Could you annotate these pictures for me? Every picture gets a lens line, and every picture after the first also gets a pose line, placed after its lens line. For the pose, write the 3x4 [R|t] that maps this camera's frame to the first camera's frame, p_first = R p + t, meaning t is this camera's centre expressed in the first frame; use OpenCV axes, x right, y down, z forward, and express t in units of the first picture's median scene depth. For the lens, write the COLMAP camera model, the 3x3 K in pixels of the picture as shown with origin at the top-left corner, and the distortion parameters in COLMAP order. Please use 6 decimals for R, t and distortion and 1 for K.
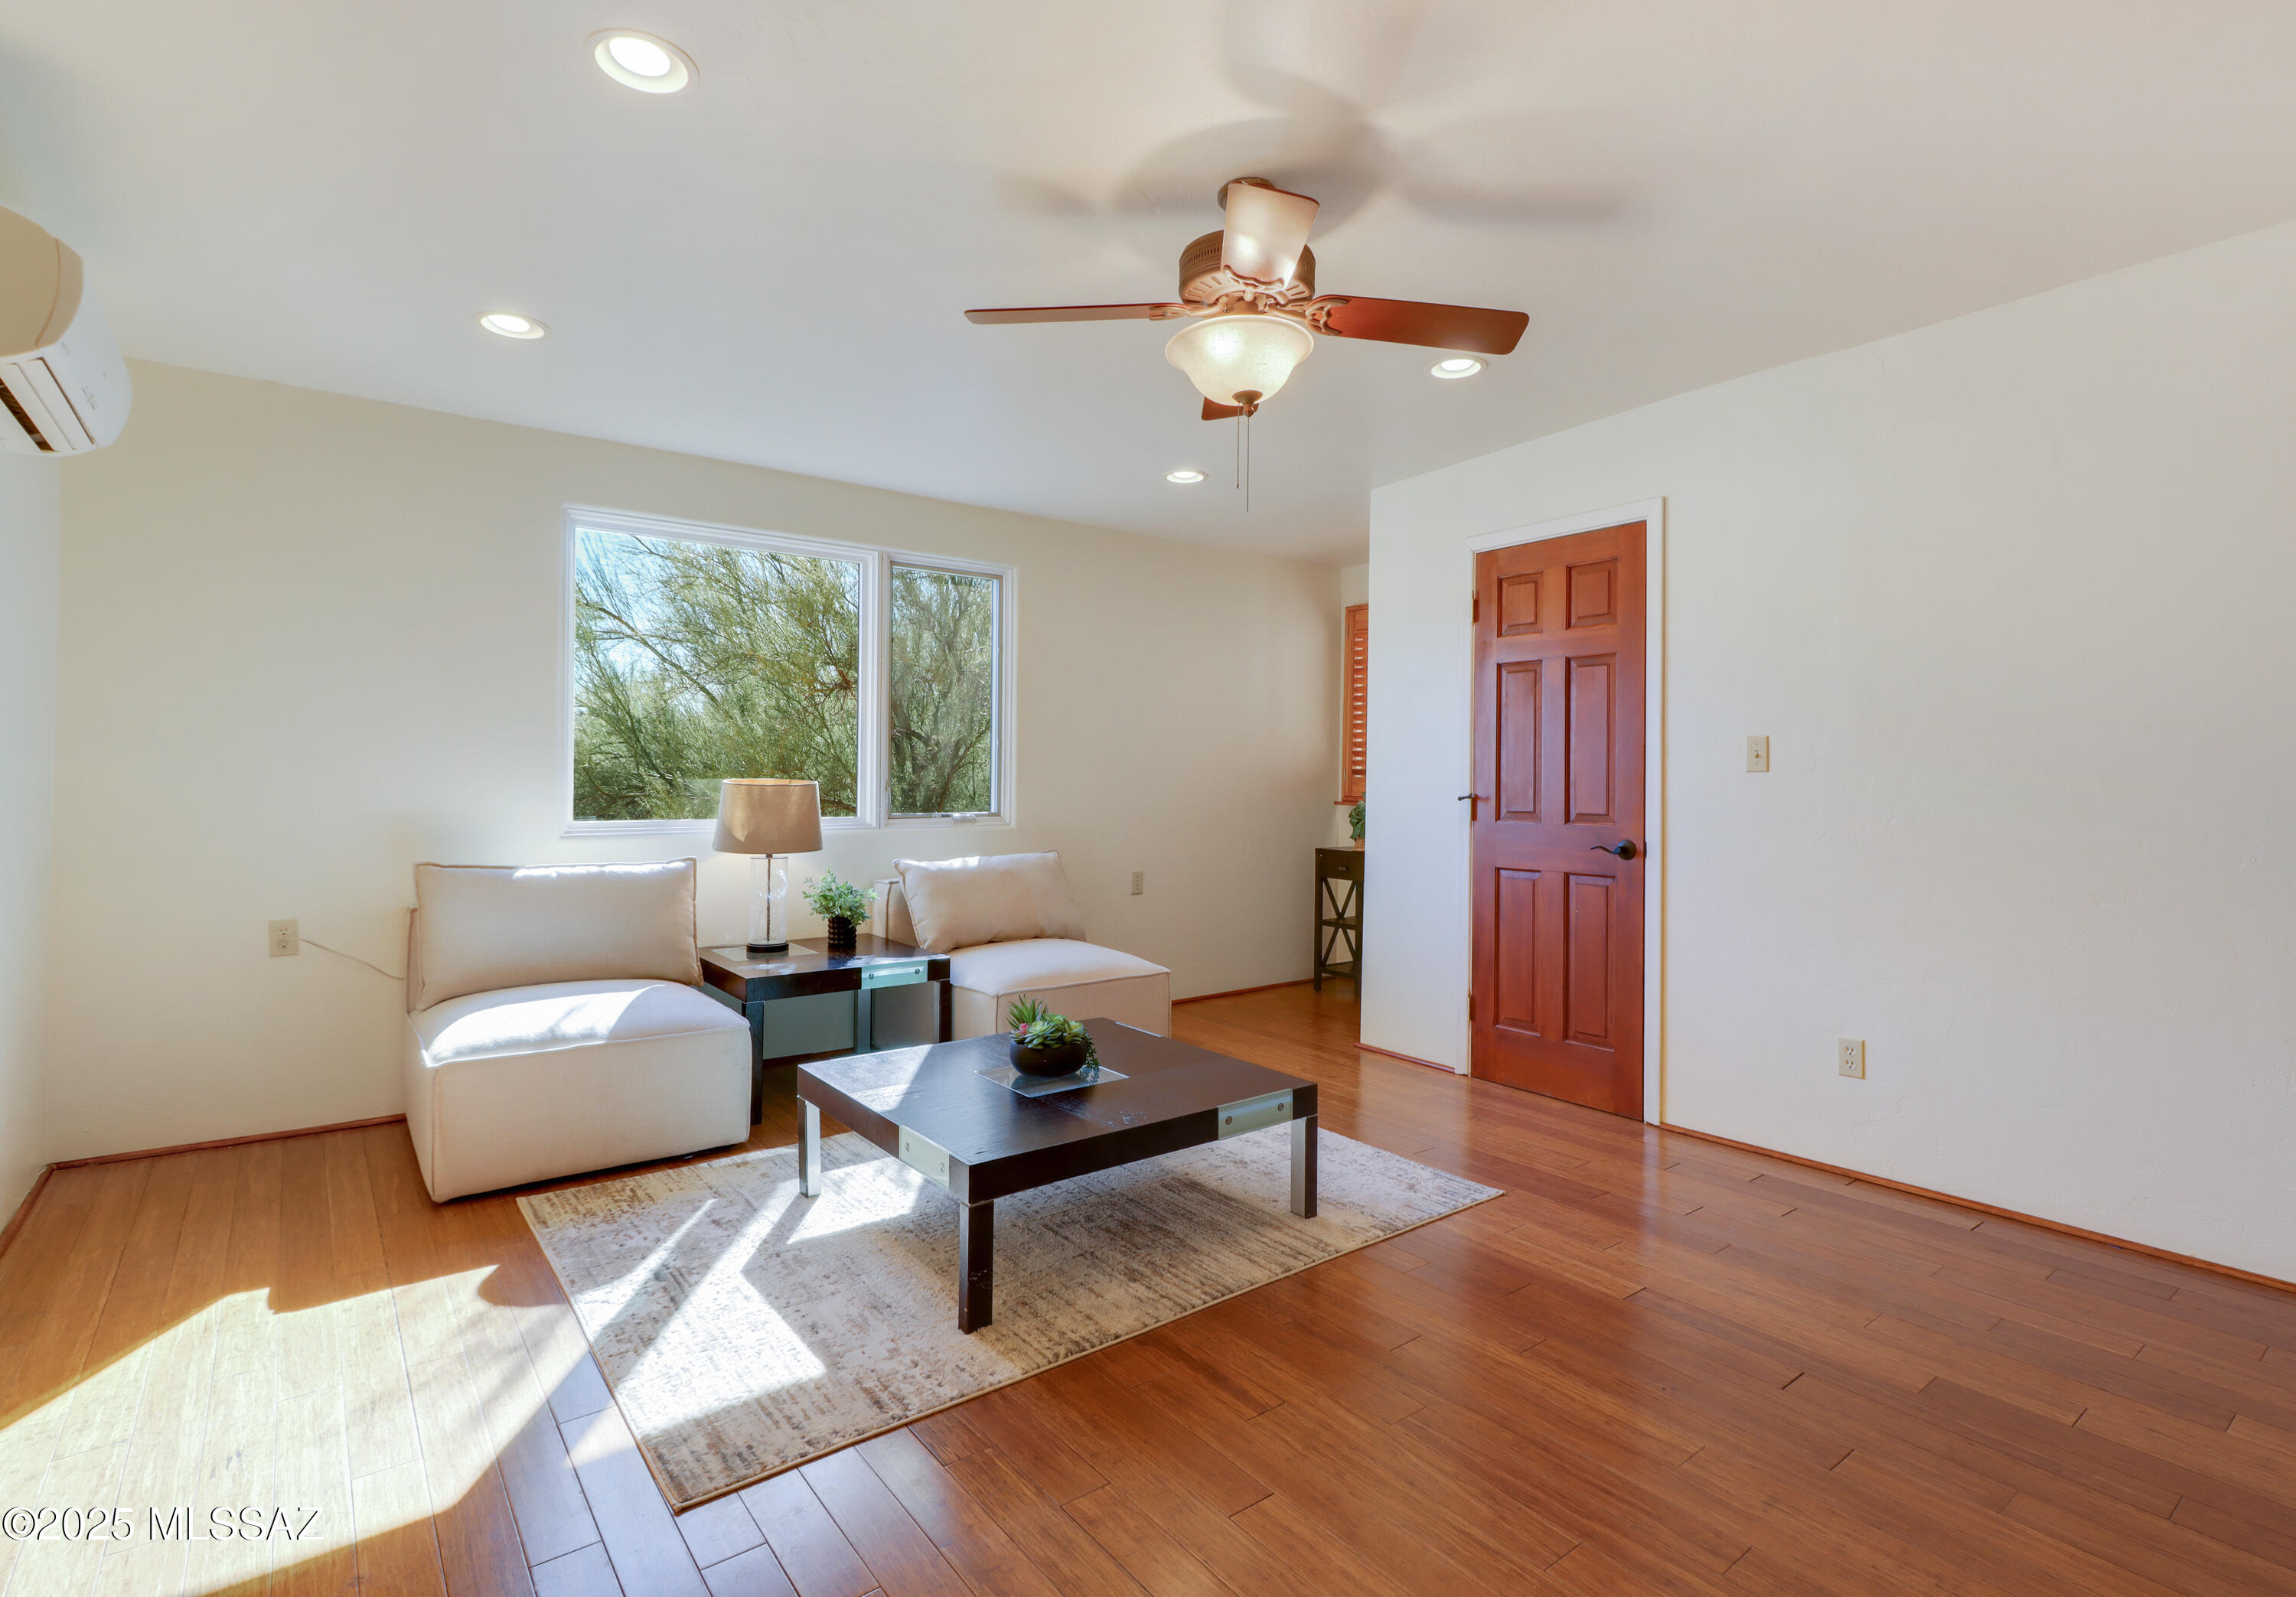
lens RADIAL K [[1123.2, 0, 1148.0], [0, 1123.2, 798.5], [0, 0, 1]] dist [-0.024608, -0.000051]
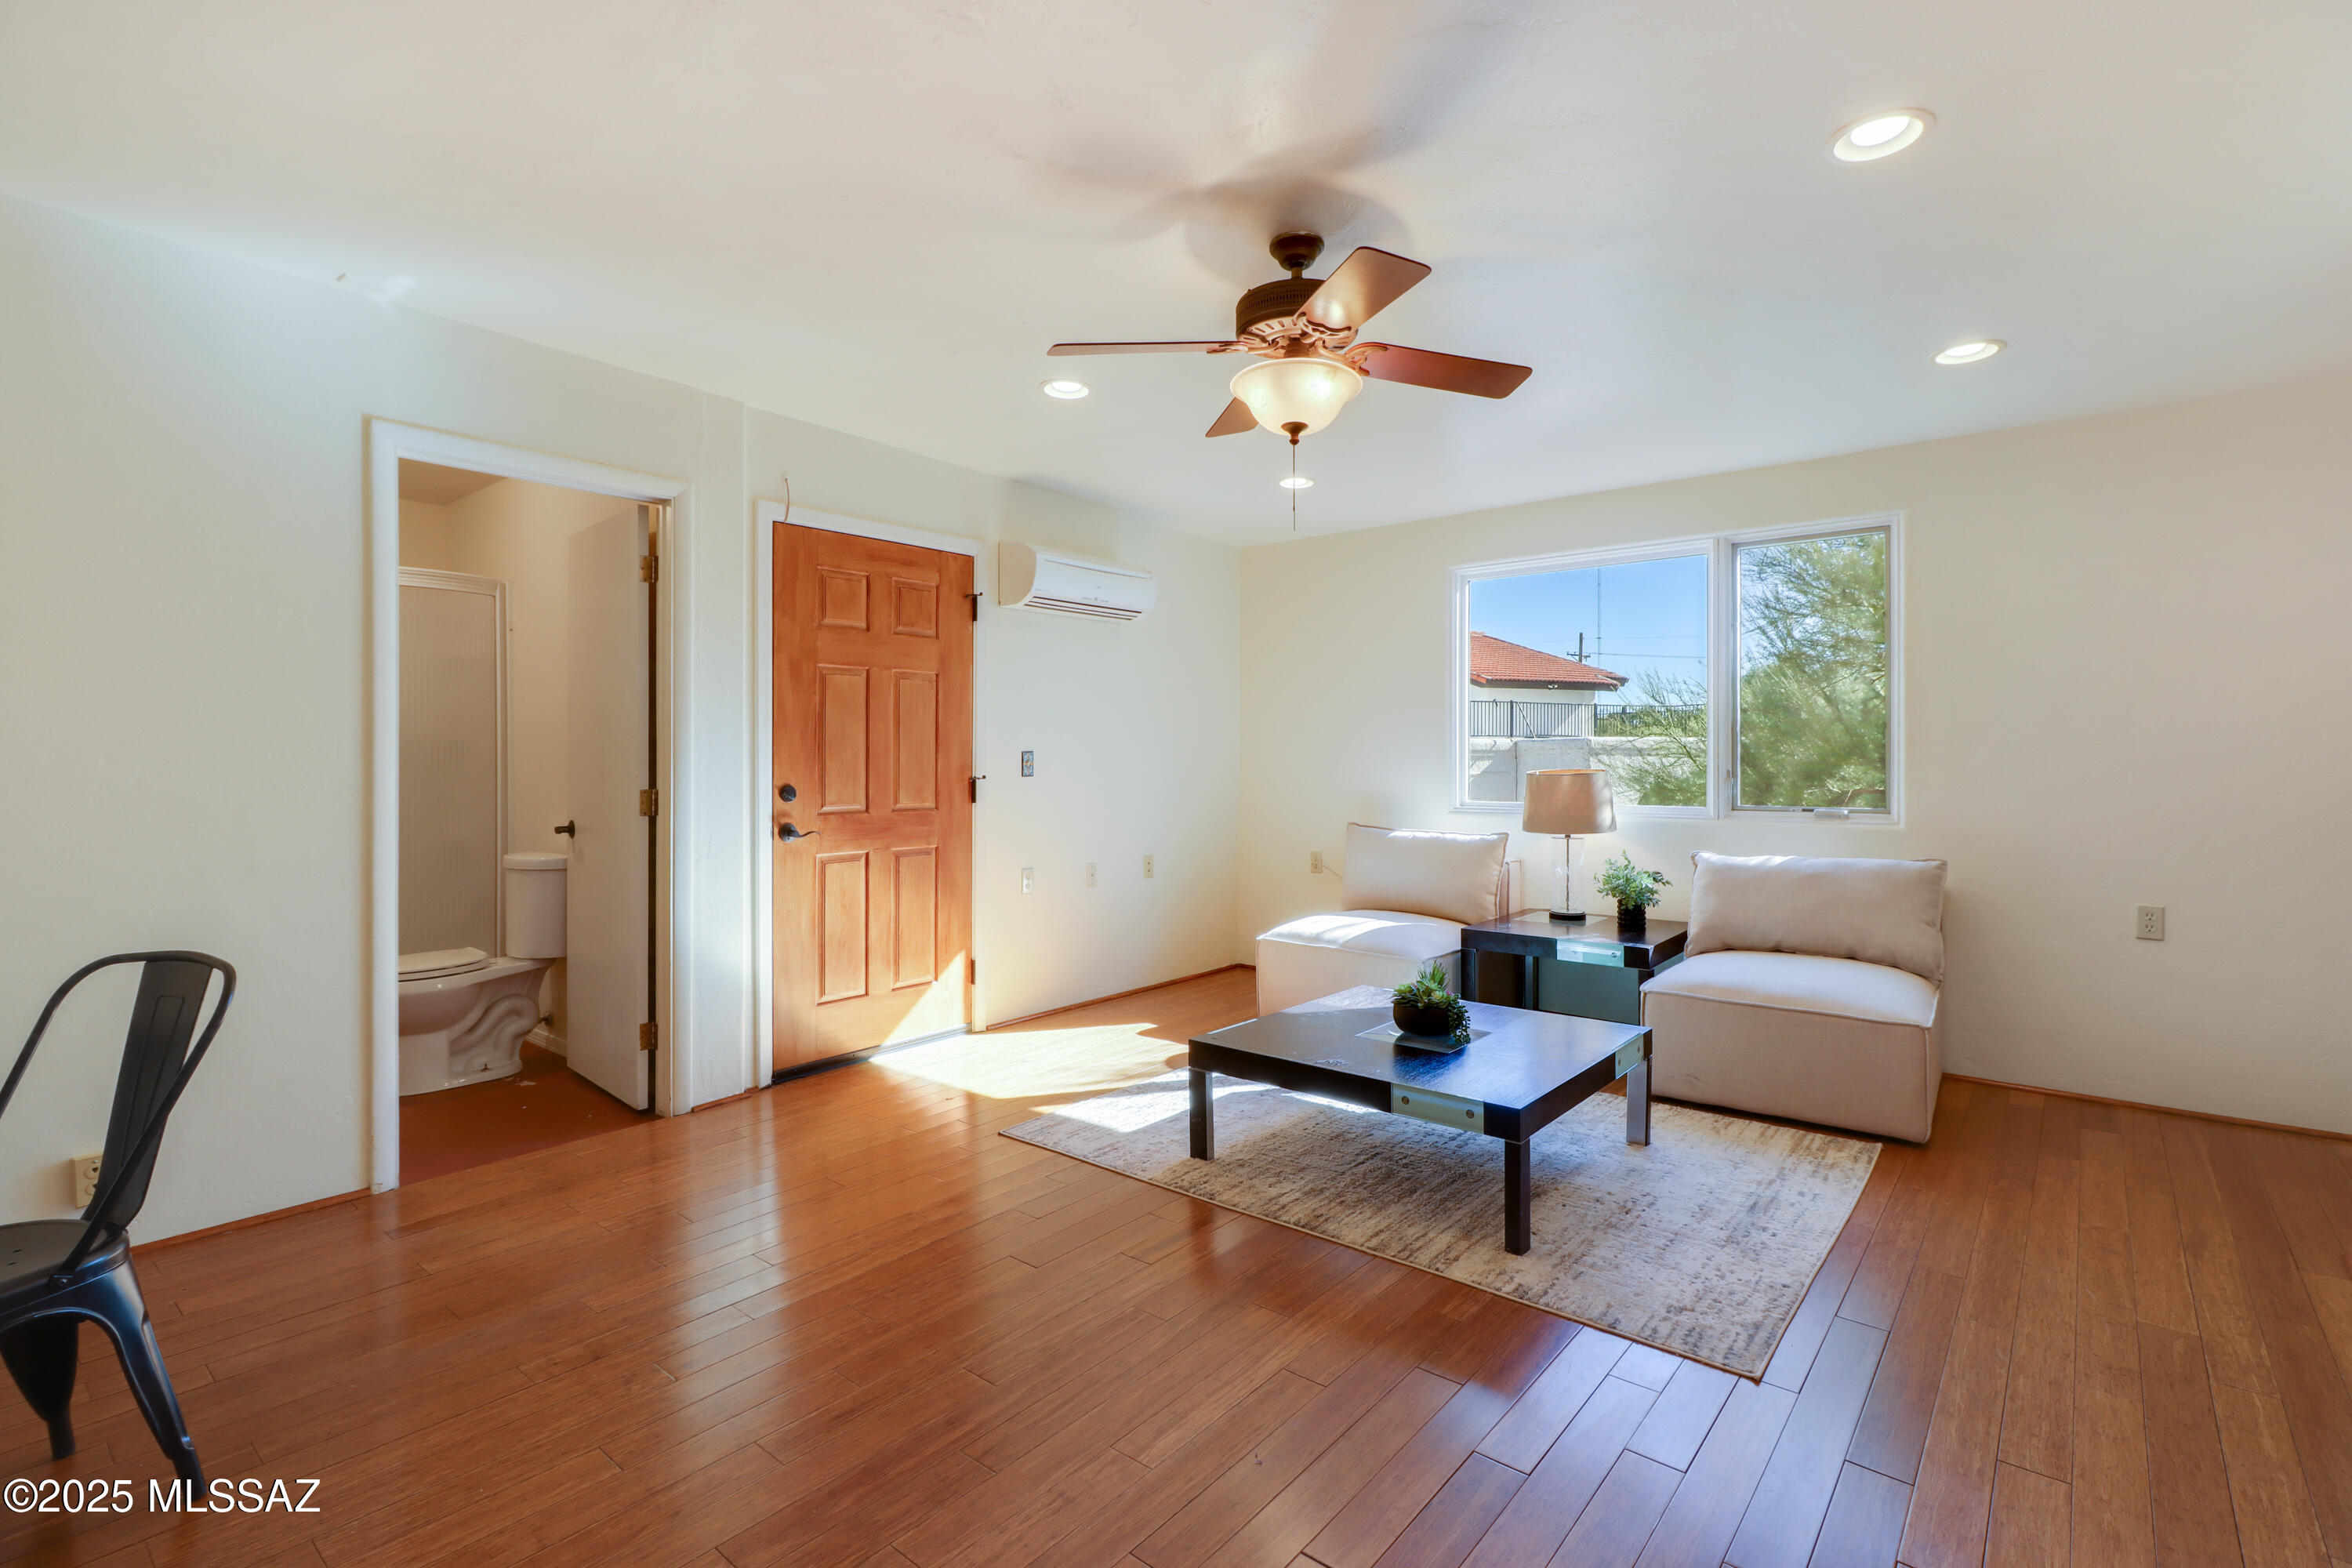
lens RADIAL K [[1059.2, 0, 1176.0], [0, 1059.2, 784.0], [0, 0, 1]] dist [-0.033067, -0.000076]
pose [[0.207486, 0.013098, -0.978150, 0.745584], [-0.018262, 0.999788, 0.009514, -0.006189], [0.978068, 0.015889, 0.207681, 0.451563]]
